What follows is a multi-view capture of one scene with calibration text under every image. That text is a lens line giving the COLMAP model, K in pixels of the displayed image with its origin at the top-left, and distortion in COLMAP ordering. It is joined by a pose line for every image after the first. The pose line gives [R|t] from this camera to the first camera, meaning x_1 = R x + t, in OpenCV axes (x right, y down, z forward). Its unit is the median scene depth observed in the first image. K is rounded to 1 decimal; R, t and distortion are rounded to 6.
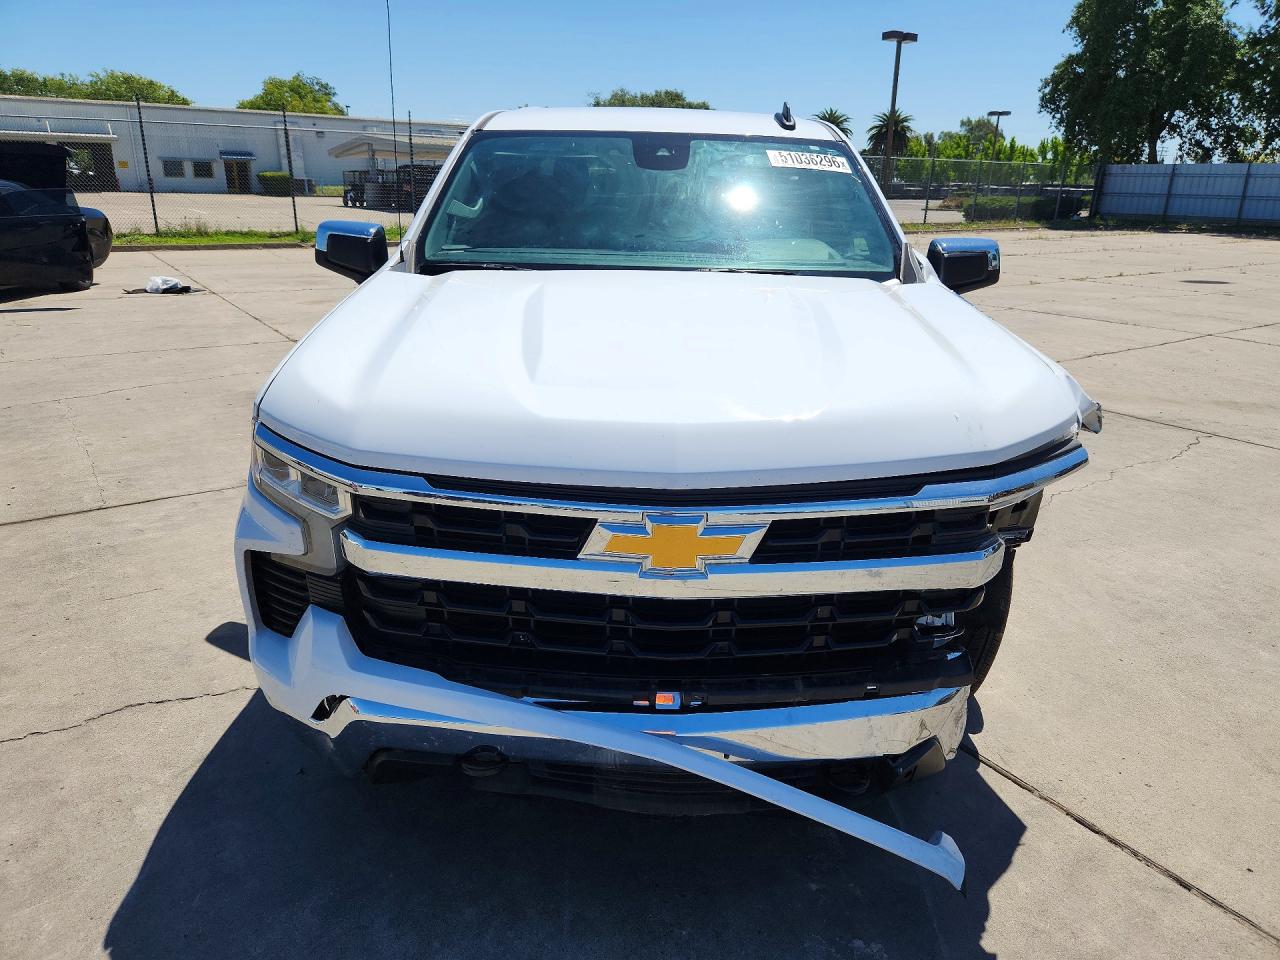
lens RADIAL K [[864.9, 0, 642.3], [0, 864.9, 481.2], [0, 0, 1]] dist [0.008388, -0.010801]
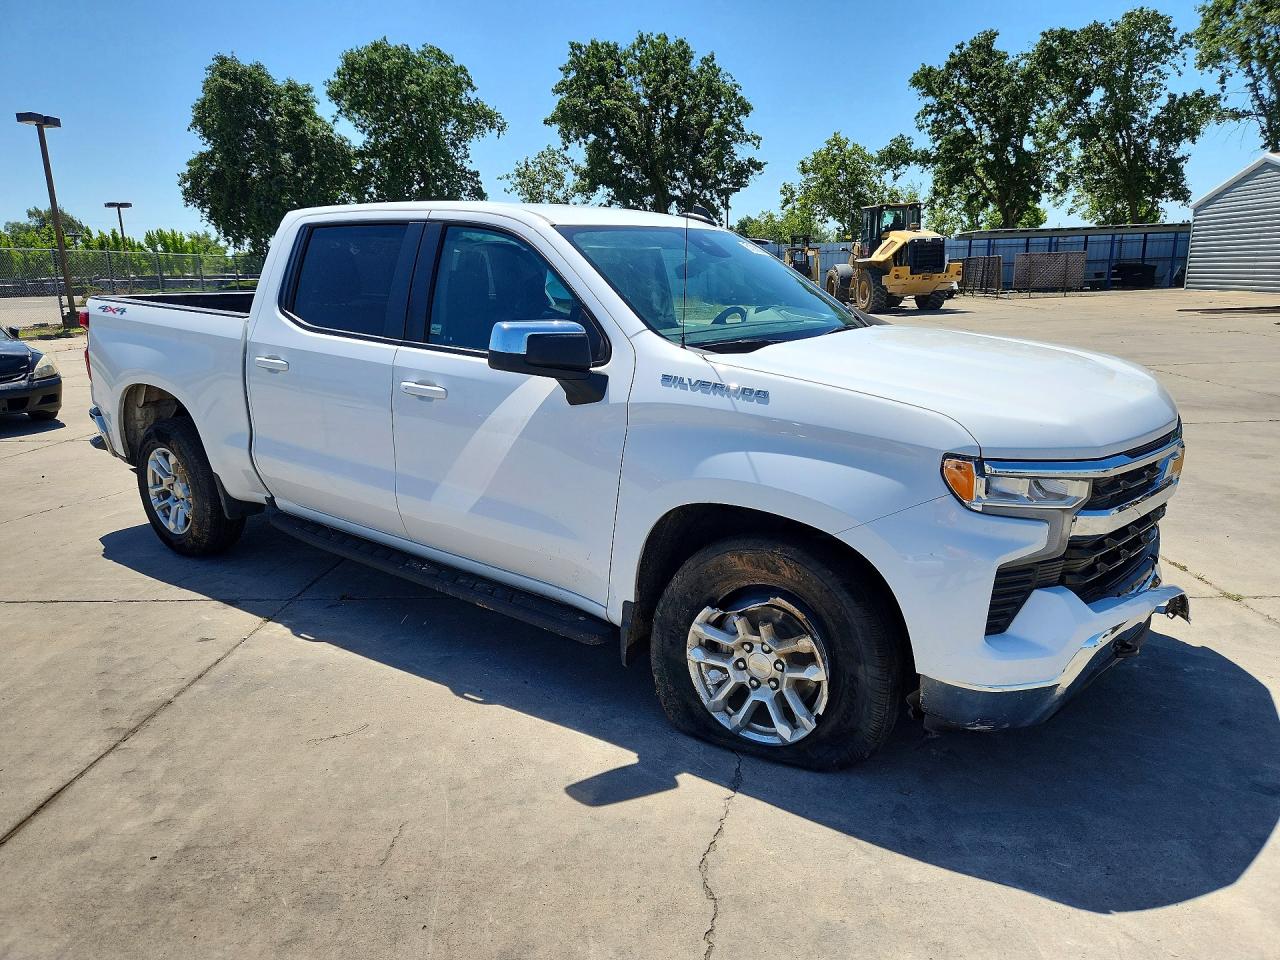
lens RADIAL K [[877.0, 0, 632.1], [0, 877.0, 482.5], [0, 0, 1]] dist [0.027222, -0.024625]
pose [[0.607645, -0.212034, 0.765382, -0.077890], [0.286583, 0.957314, 0.037683, -0.010476], [-0.740701, 0.196447, 0.642472, 0.025470]]
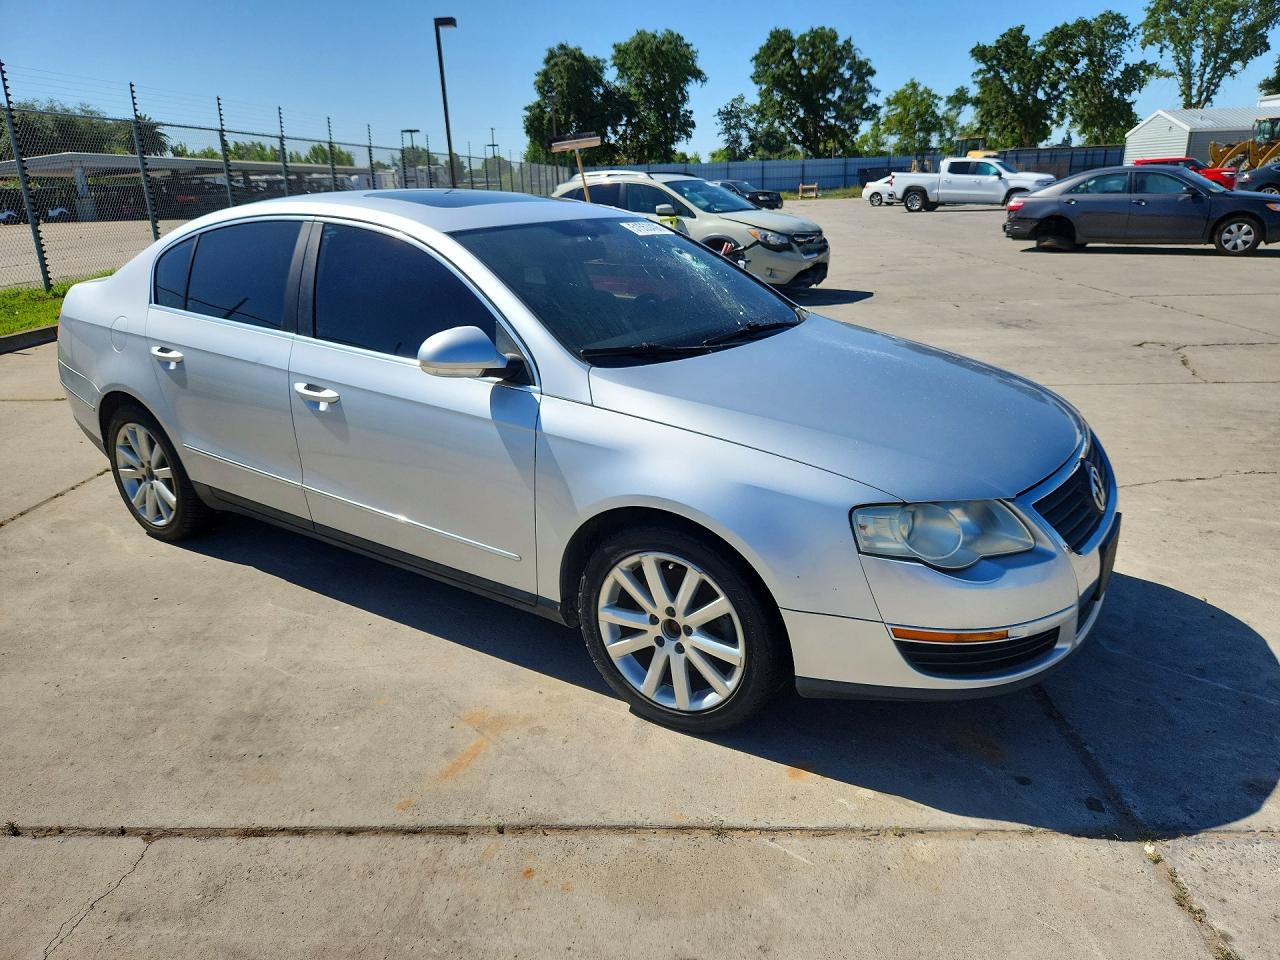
lens RADIAL K [[877.0, 0, 641.5], [0, 877.0, 479.7], [0, 0, 1]] dist [0.027222, -0.024625]
pose [[0.596261, -0.287047, 0.749718, -0.853683], [0.294326, 0.947026, 0.128509, 0.041390], [-0.746890, 0.144037, 0.649160, -0.151637]]
